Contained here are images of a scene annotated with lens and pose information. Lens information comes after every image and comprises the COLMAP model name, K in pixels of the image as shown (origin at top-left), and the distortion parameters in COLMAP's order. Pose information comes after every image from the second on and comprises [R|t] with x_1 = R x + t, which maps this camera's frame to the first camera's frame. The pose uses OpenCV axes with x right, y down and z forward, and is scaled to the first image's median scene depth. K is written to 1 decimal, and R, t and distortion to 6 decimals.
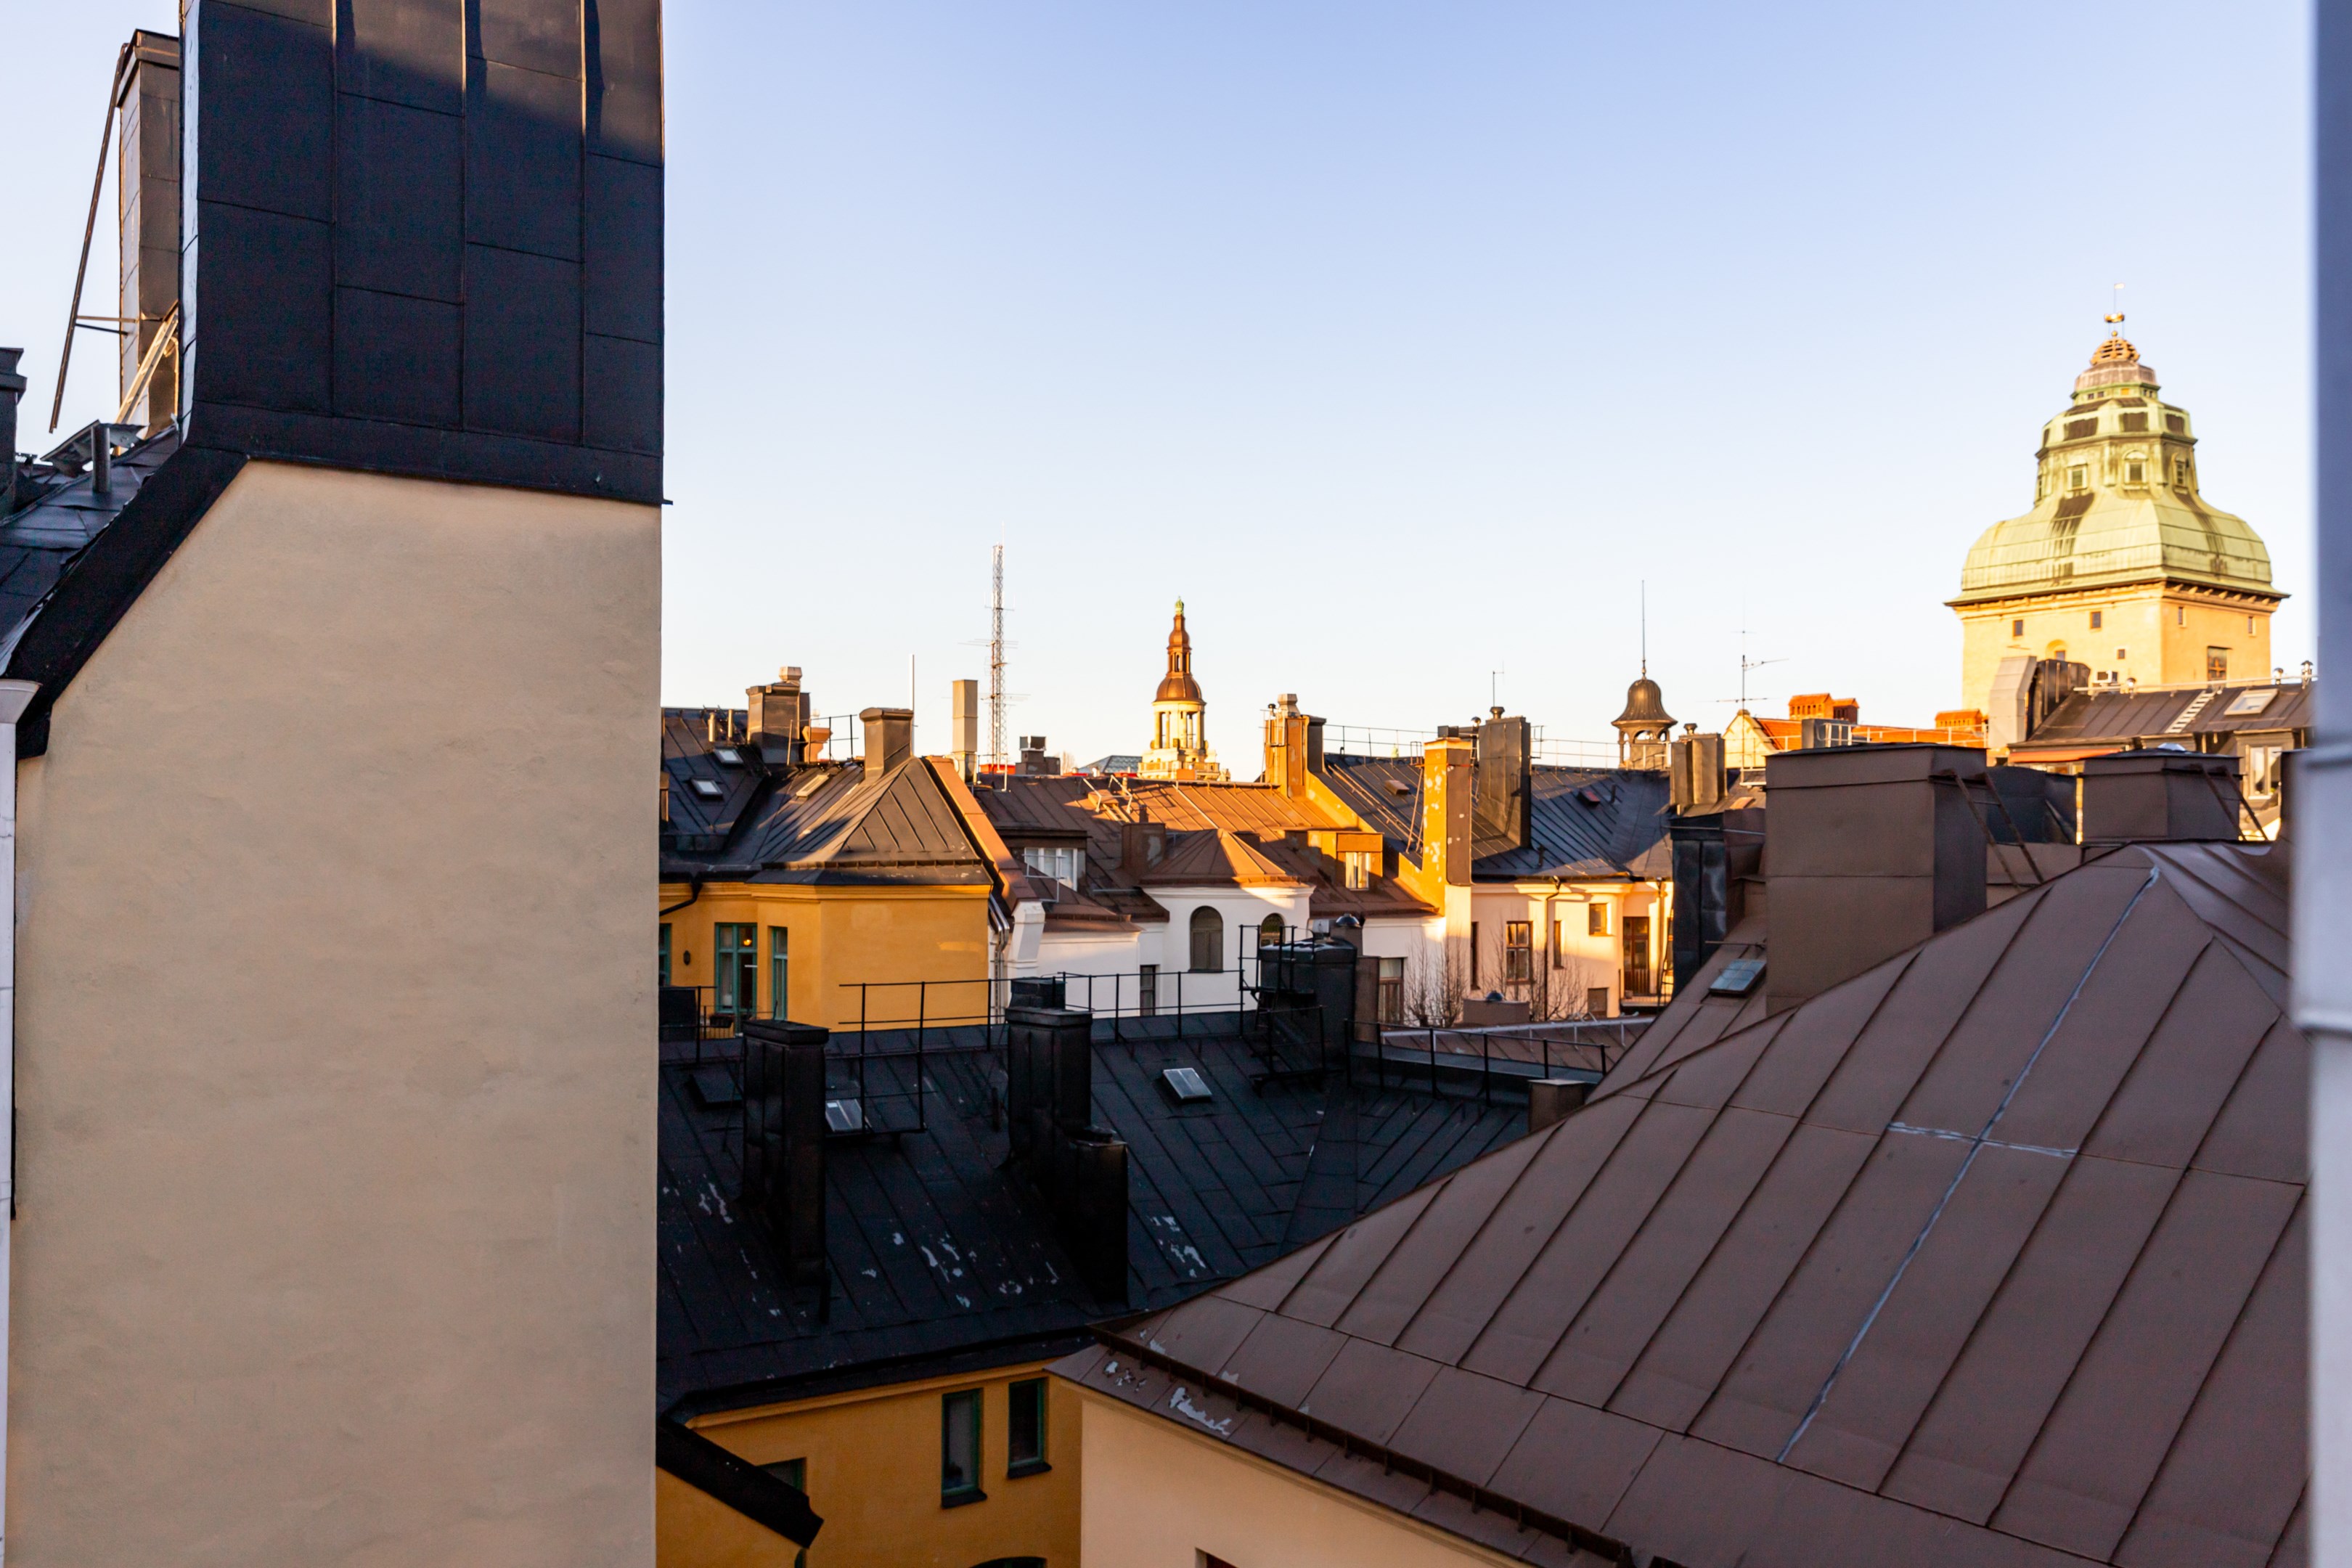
lens RADIAL K [[2034.0, 0, 1156.4], [0, 2034.0, 853.5], [0, 0, 1]] dist [0.005216, 0.006532]
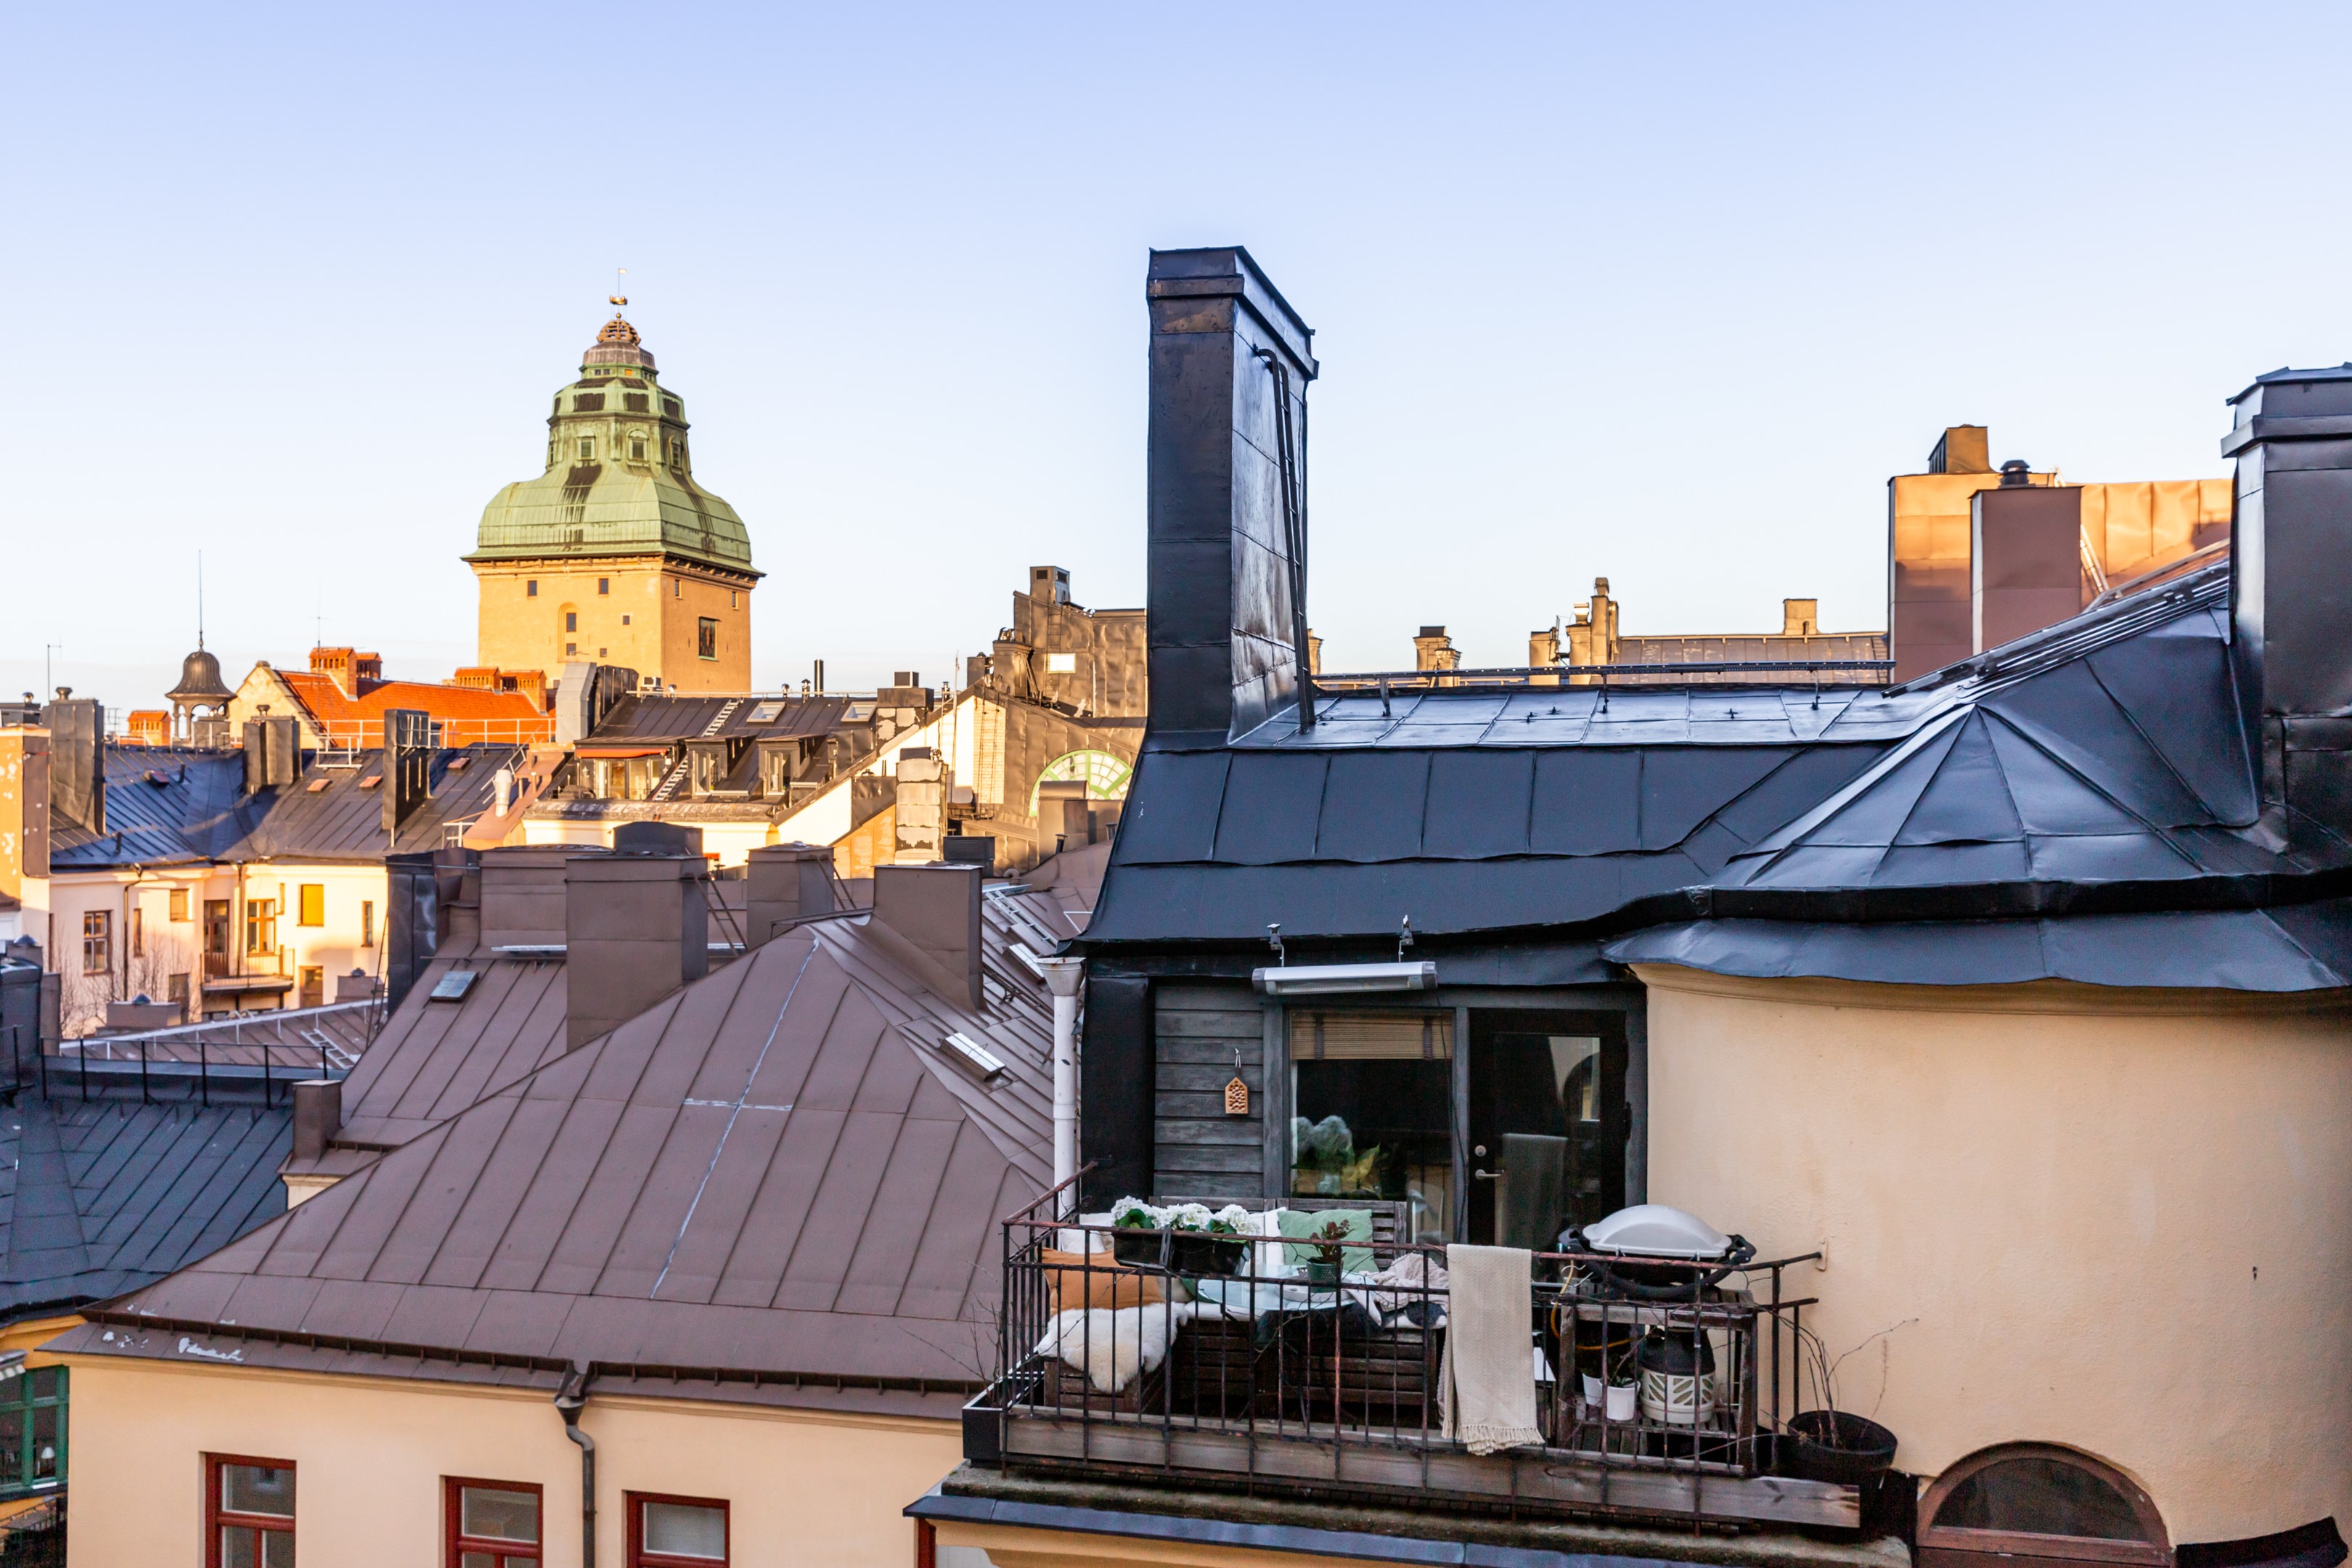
lens RADIAL K [[2159.6, 0, 1190.6], [0, 2159.6, 805.7], [0, 0, 1]] dist [0.009518, 0.000000]
pose [[0.759010, -0.003542, 0.651070, -0.099994], [-0.001631, 0.999972, 0.007342, -0.025740], [-0.651077, -0.006635, 0.758982, -0.130264]]
